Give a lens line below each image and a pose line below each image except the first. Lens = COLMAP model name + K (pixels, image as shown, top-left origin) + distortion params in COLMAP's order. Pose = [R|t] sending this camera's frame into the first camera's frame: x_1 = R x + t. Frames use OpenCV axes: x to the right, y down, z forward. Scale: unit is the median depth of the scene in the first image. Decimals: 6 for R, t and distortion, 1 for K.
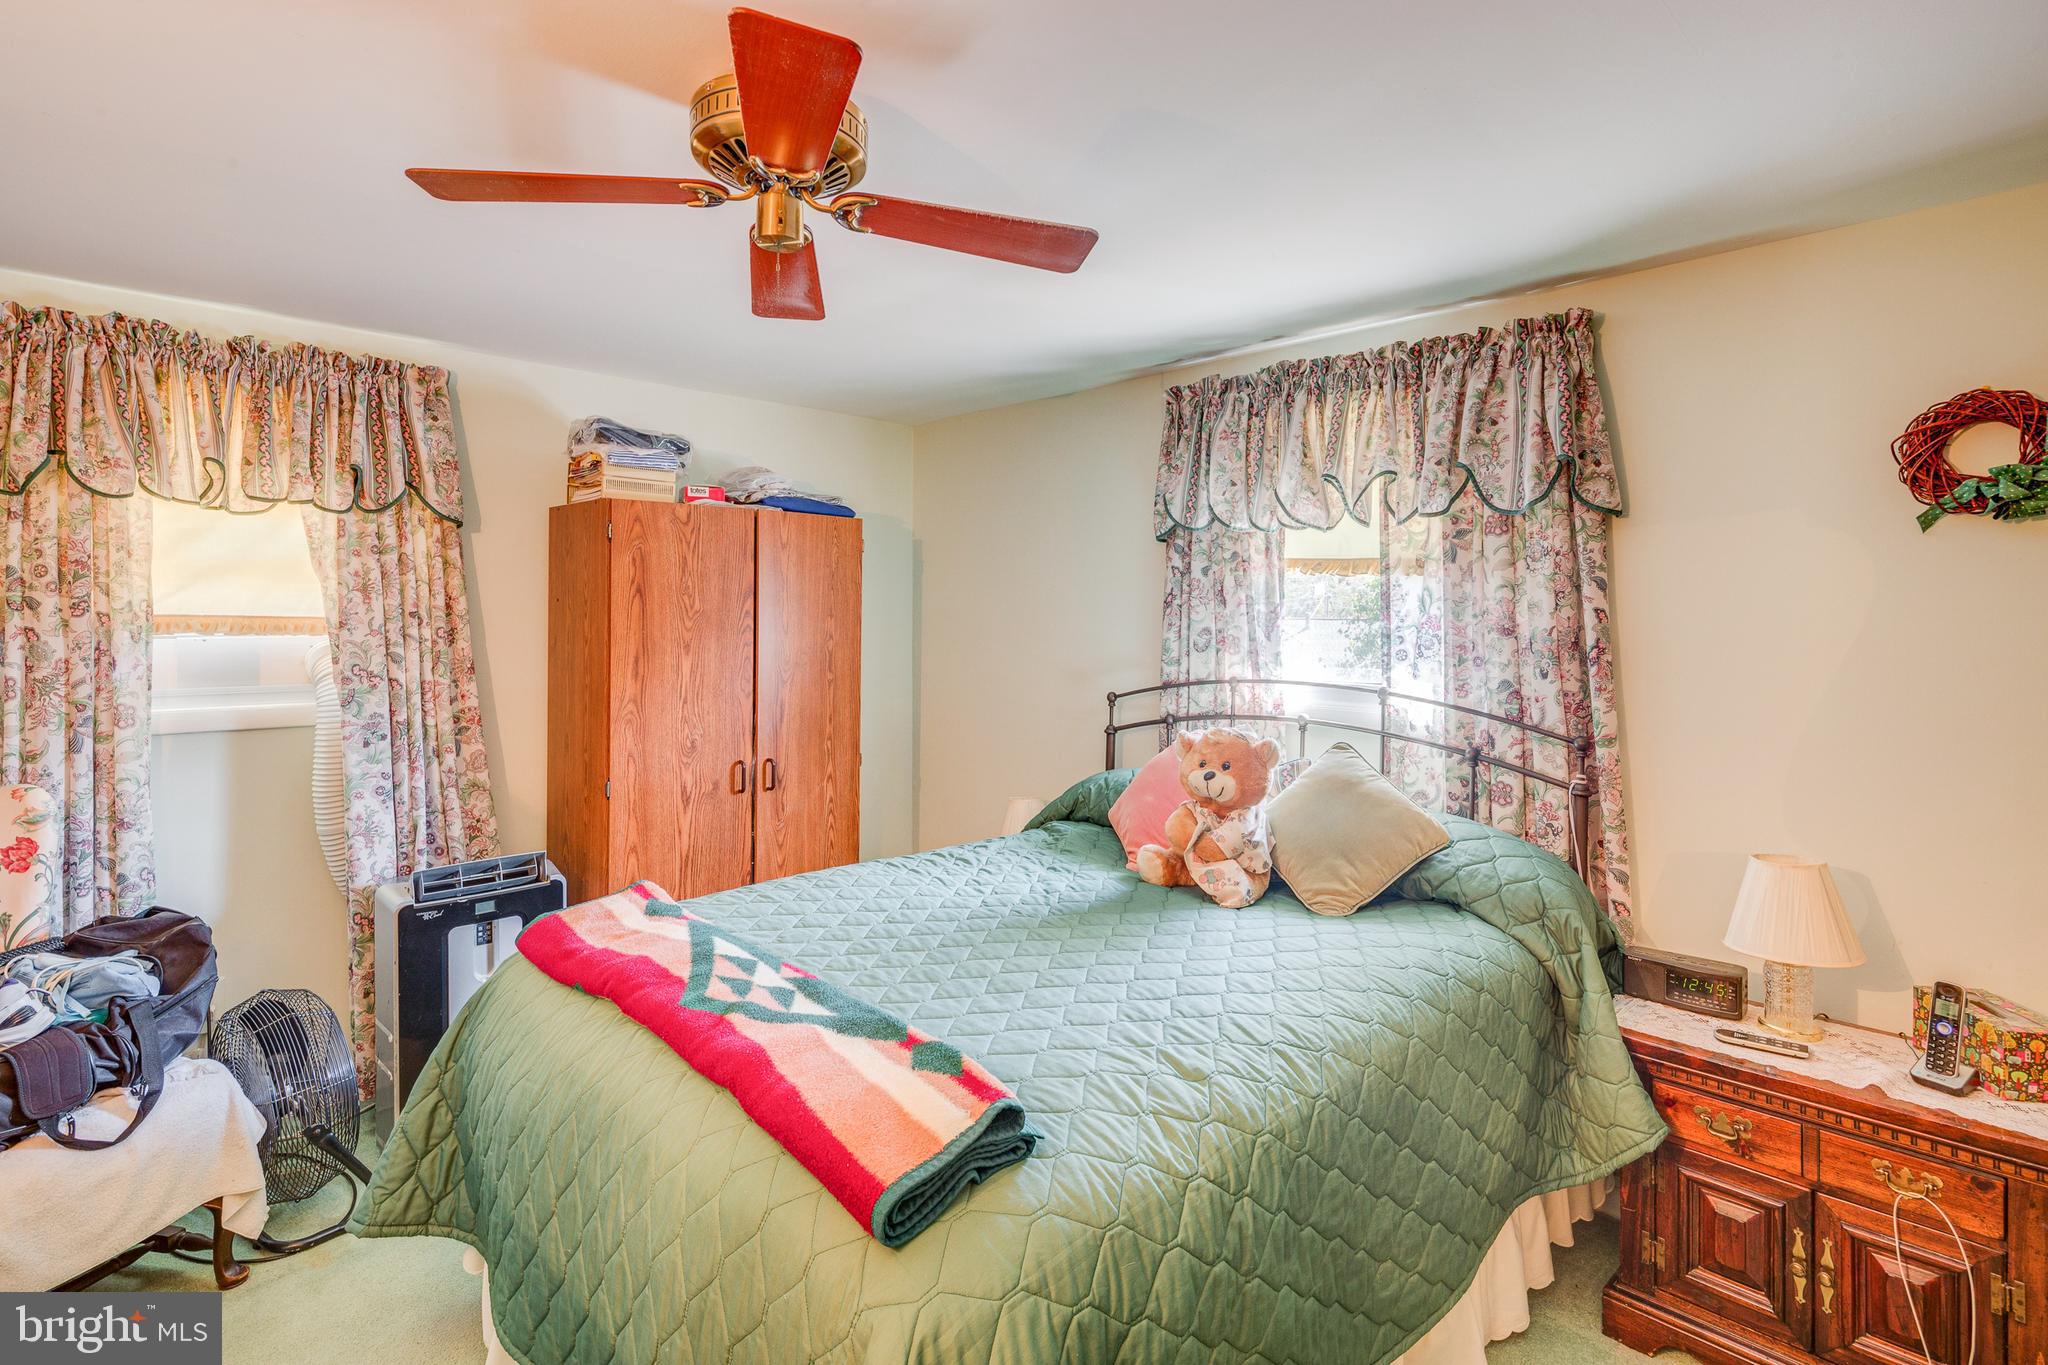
lens RADIAL K [[992.7, 0, 1031.0], [0, 992.7, 600.7], [0, 0, 1]] dist [0.002008, 0.000156]
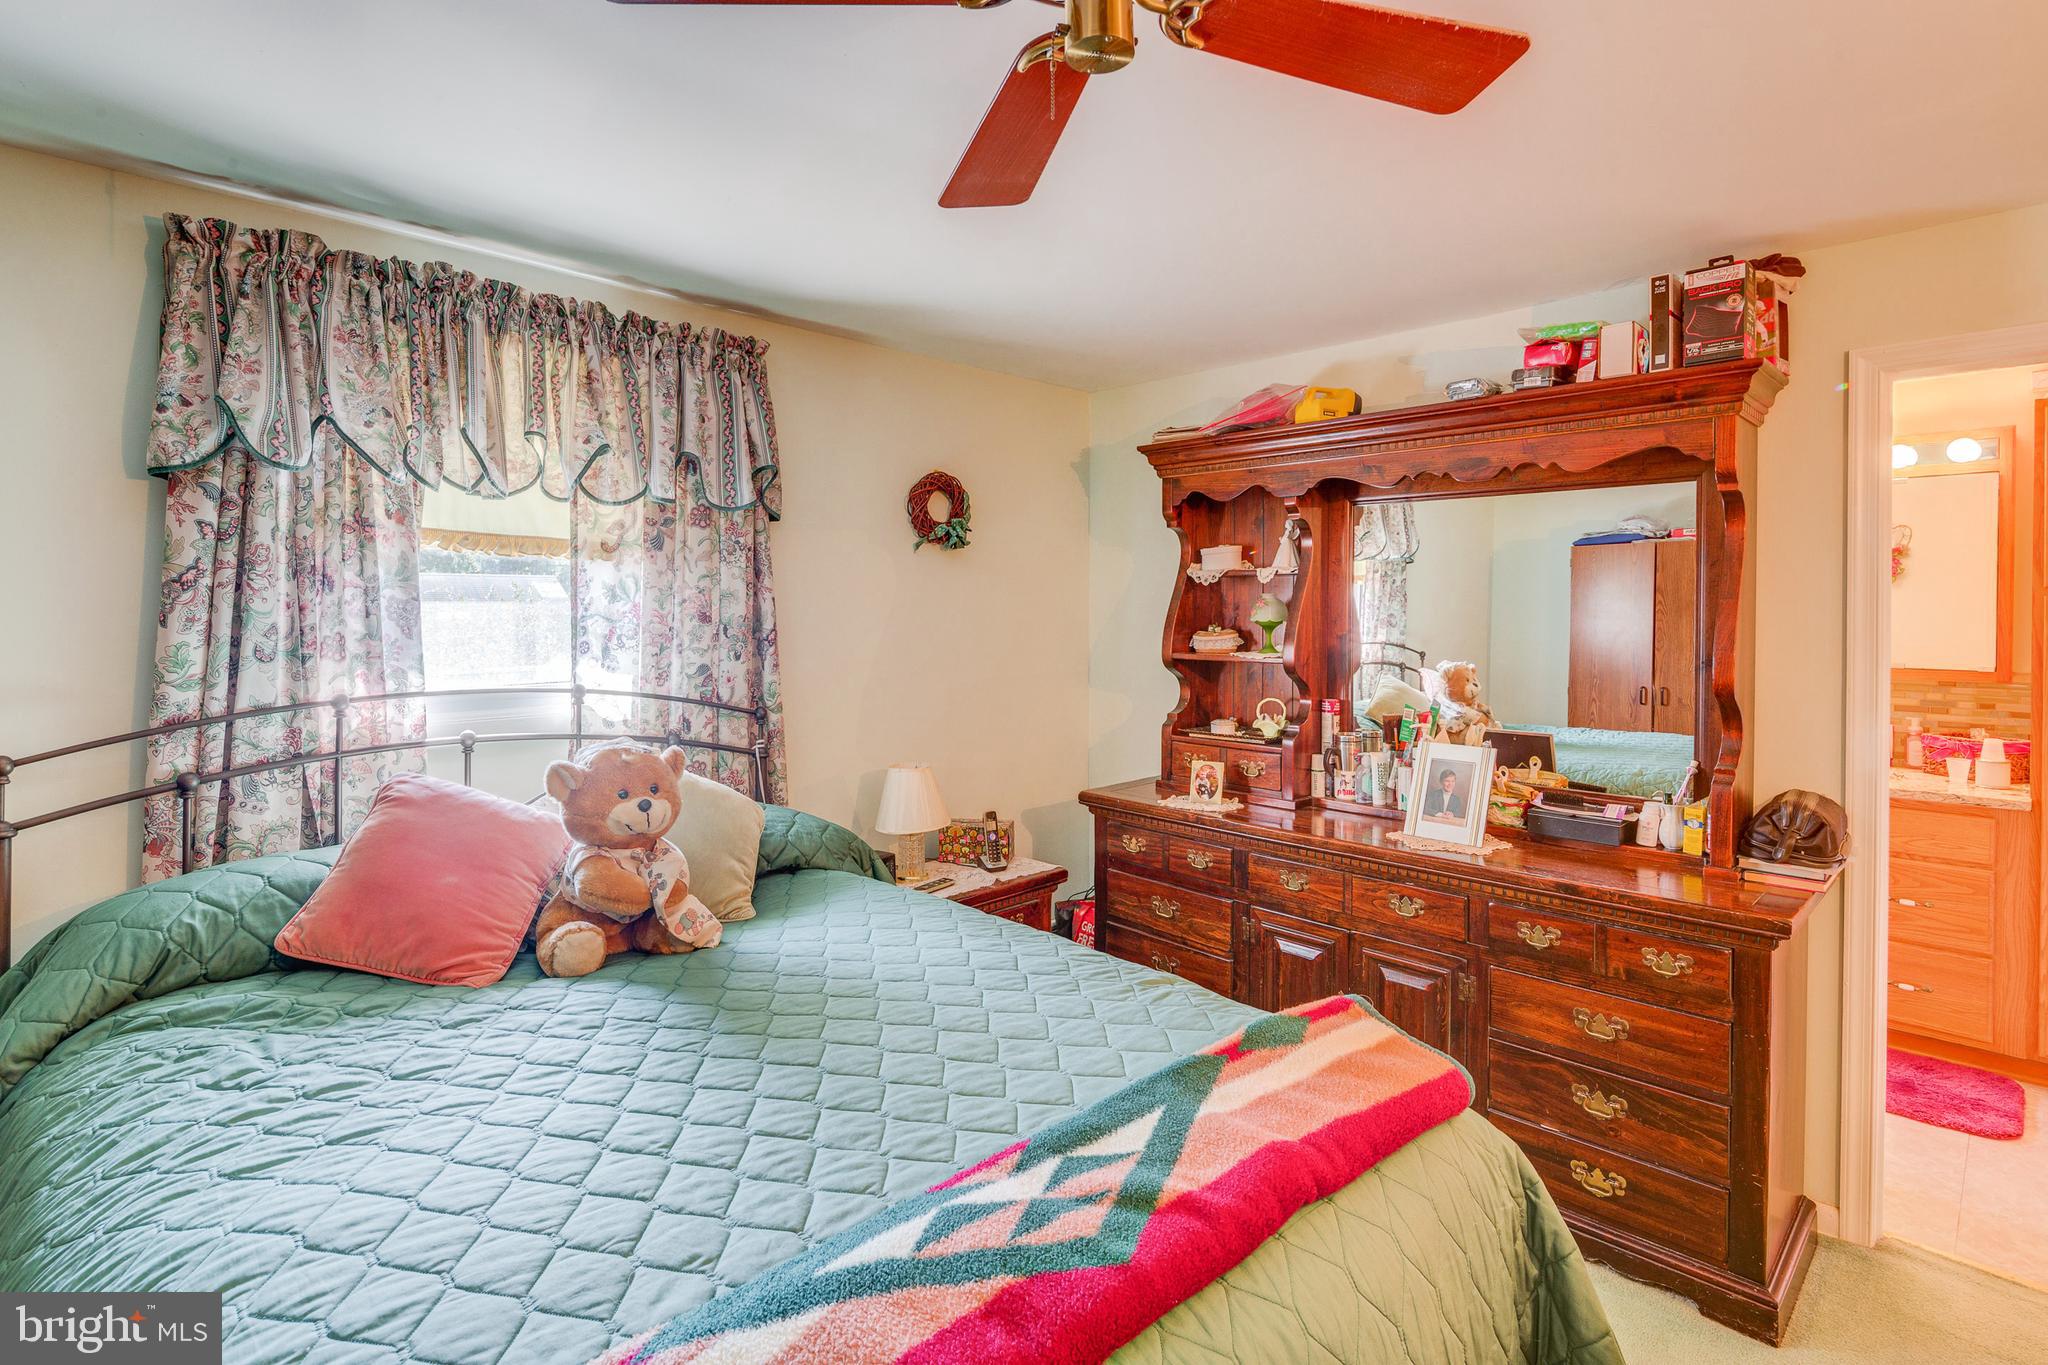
lens RADIAL K [[992.7, 0, 1031.0], [0, 992.7, 600.7], [0, 0, 1]] dist [0.002008, 0.000156]
pose [[-0.015397, 0.001059, 0.999881, -0.582587], [-0.015400, 0.999881, -0.001296, 0.007645], [-0.999763, -0.015418, -0.015379, 0.658650]]
